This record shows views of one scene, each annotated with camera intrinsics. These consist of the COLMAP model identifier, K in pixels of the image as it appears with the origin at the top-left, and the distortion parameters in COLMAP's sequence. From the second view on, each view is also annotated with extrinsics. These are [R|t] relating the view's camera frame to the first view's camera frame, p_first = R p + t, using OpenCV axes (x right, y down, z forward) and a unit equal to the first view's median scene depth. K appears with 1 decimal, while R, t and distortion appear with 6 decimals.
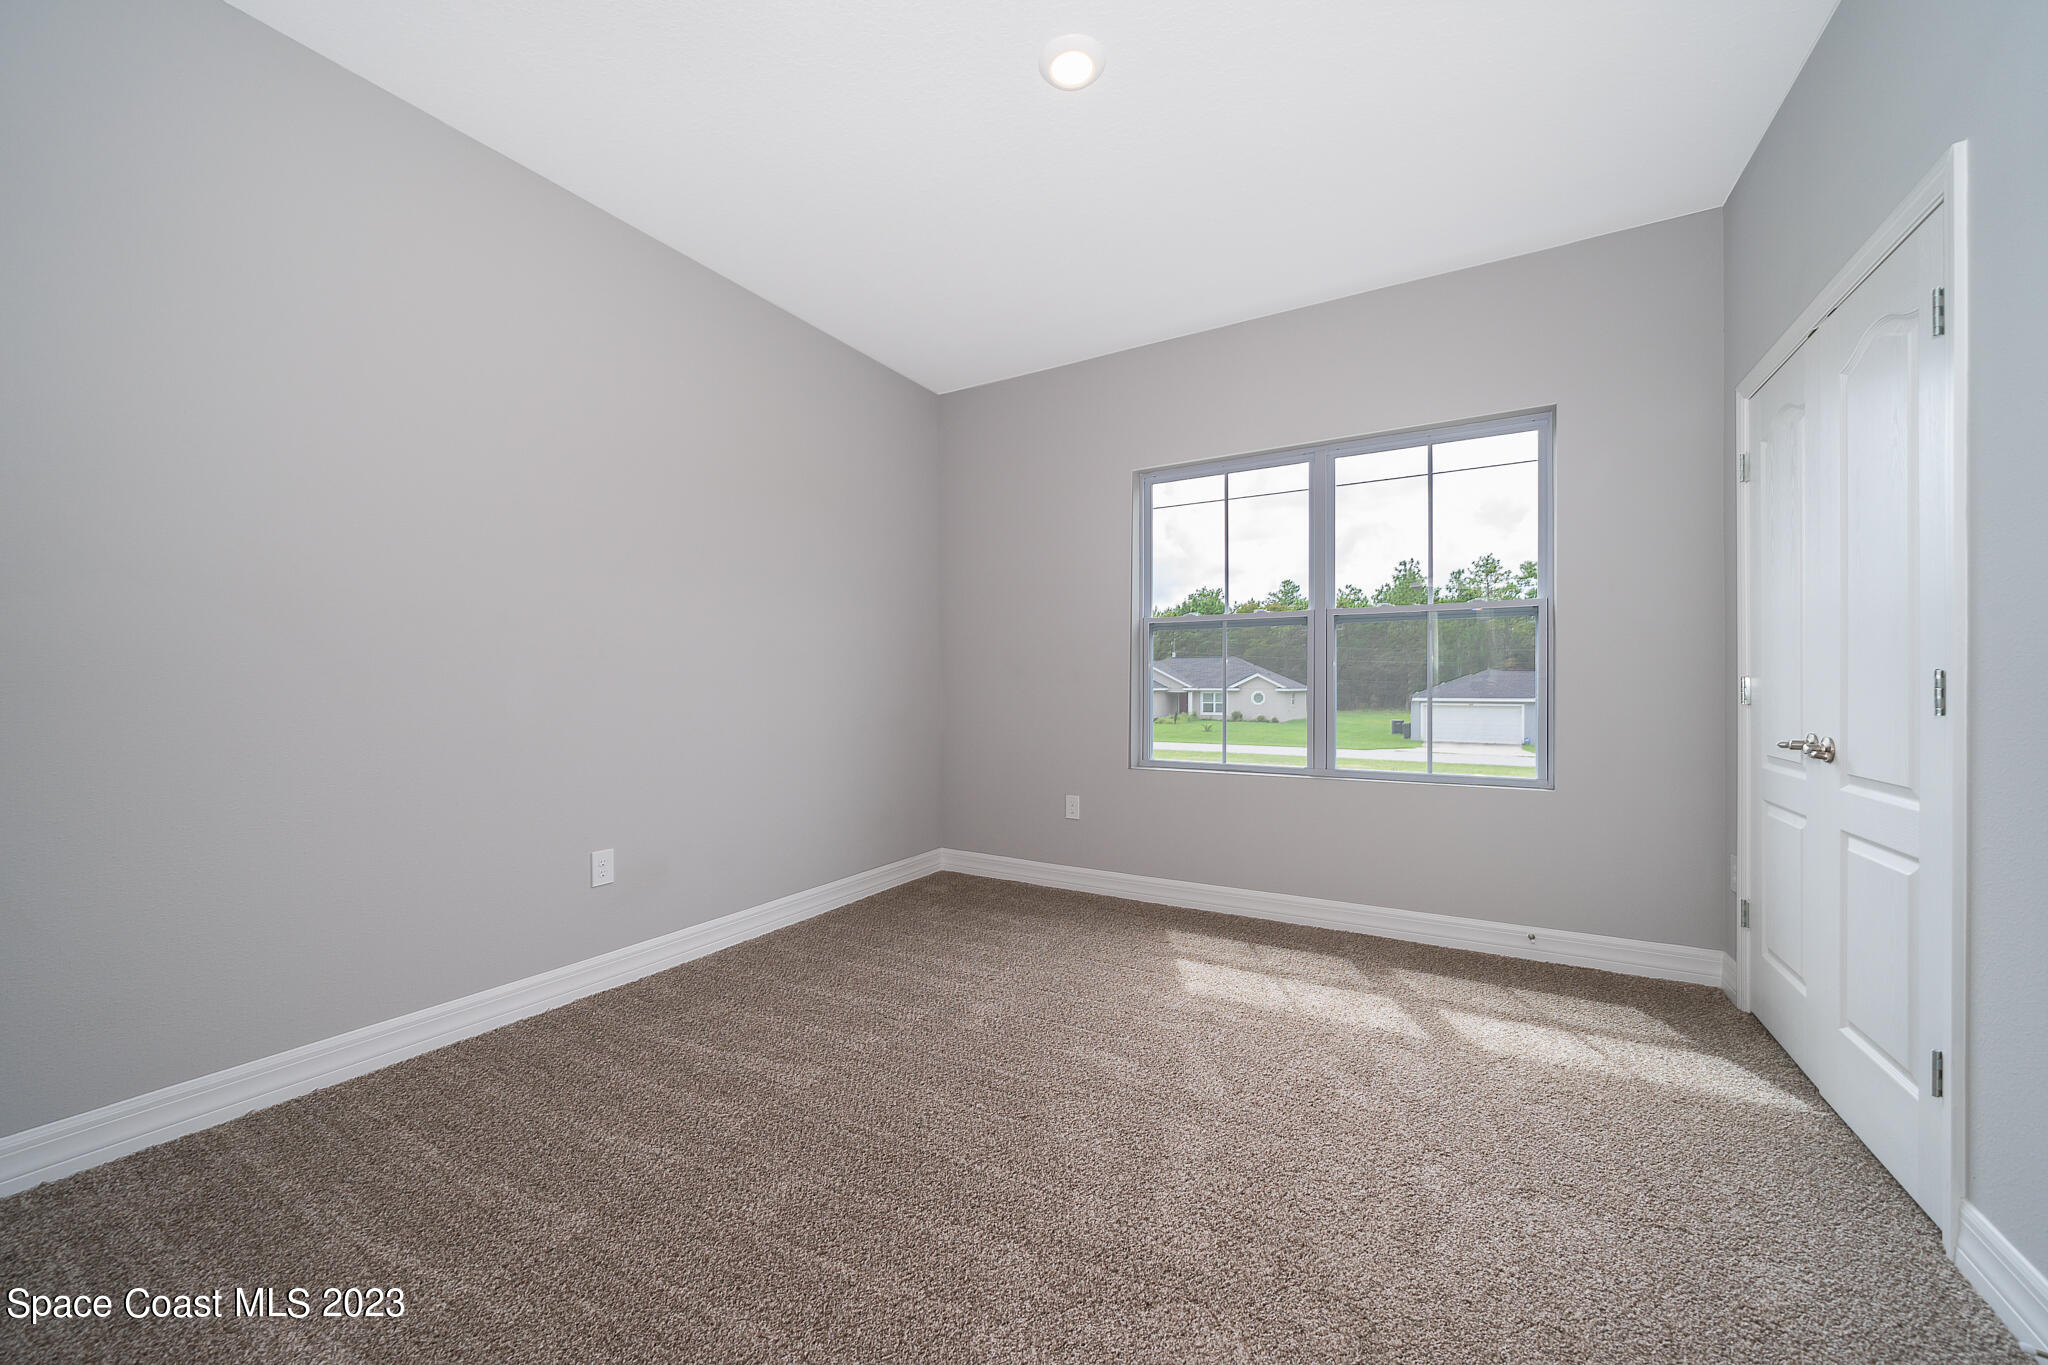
lens RADIAL K [[776.7, 0, 1019.7], [0, 776.7, 677.1], [0, 0, 1]] dist [-0.004824, 0.000862]
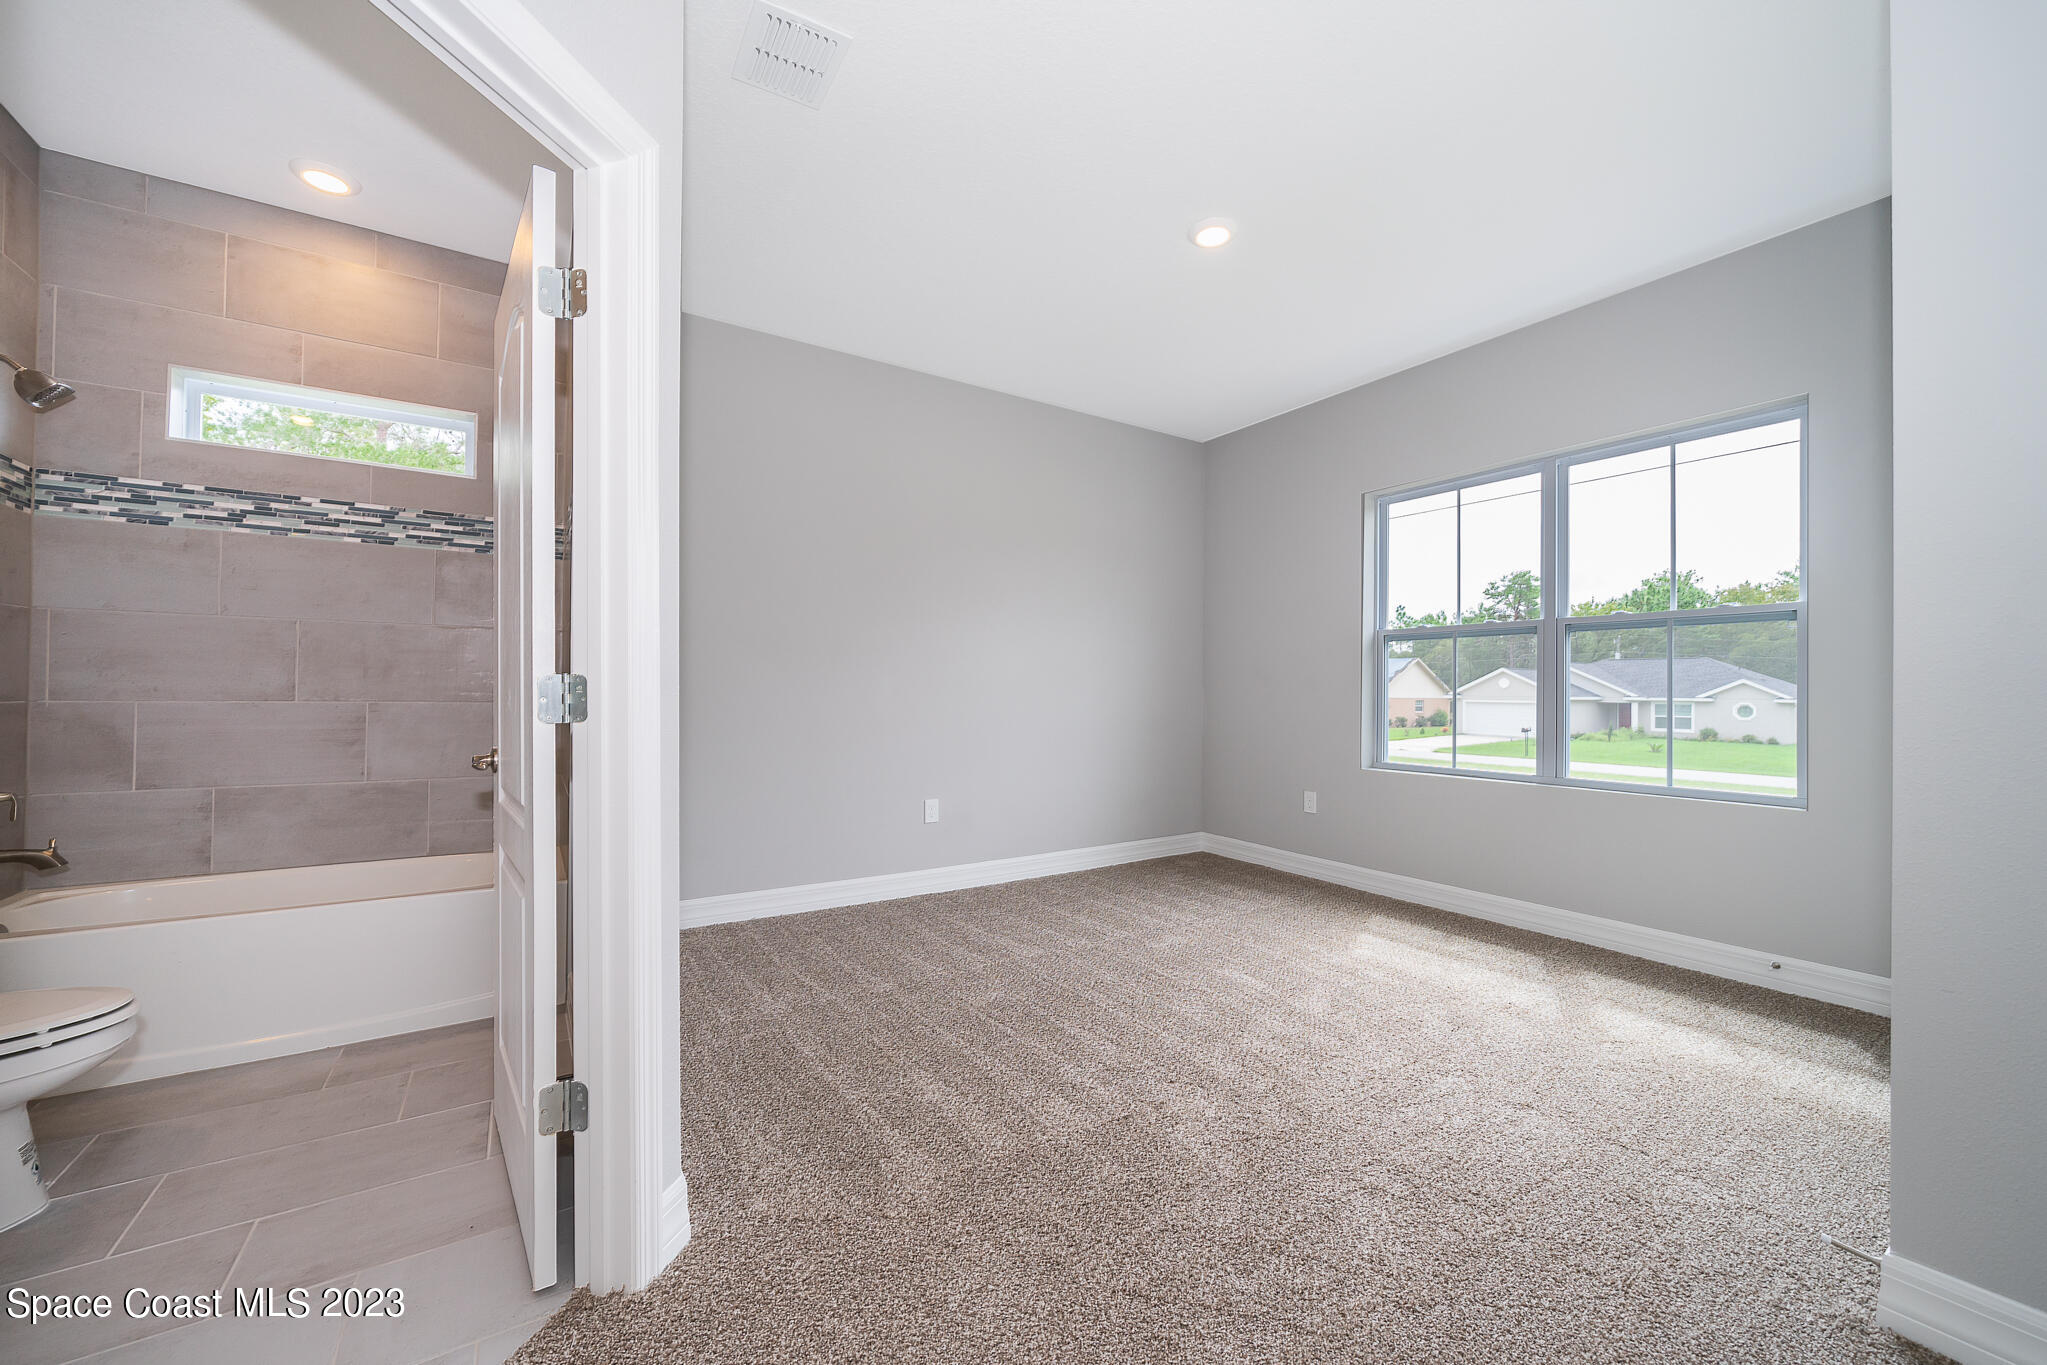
lens RADIAL K [[776.3, 0, 1011.7], [0, 776.3, 681.6], [0, 0, 1]] dist [-0.004824, 0.000862]
pose [[0.892065, 0.001428, -0.451905, 0.232469], [-0.002104, 0.999997, -0.000993, -0.003913], [0.451903, 0.001837, 0.892065, -0.224431]]
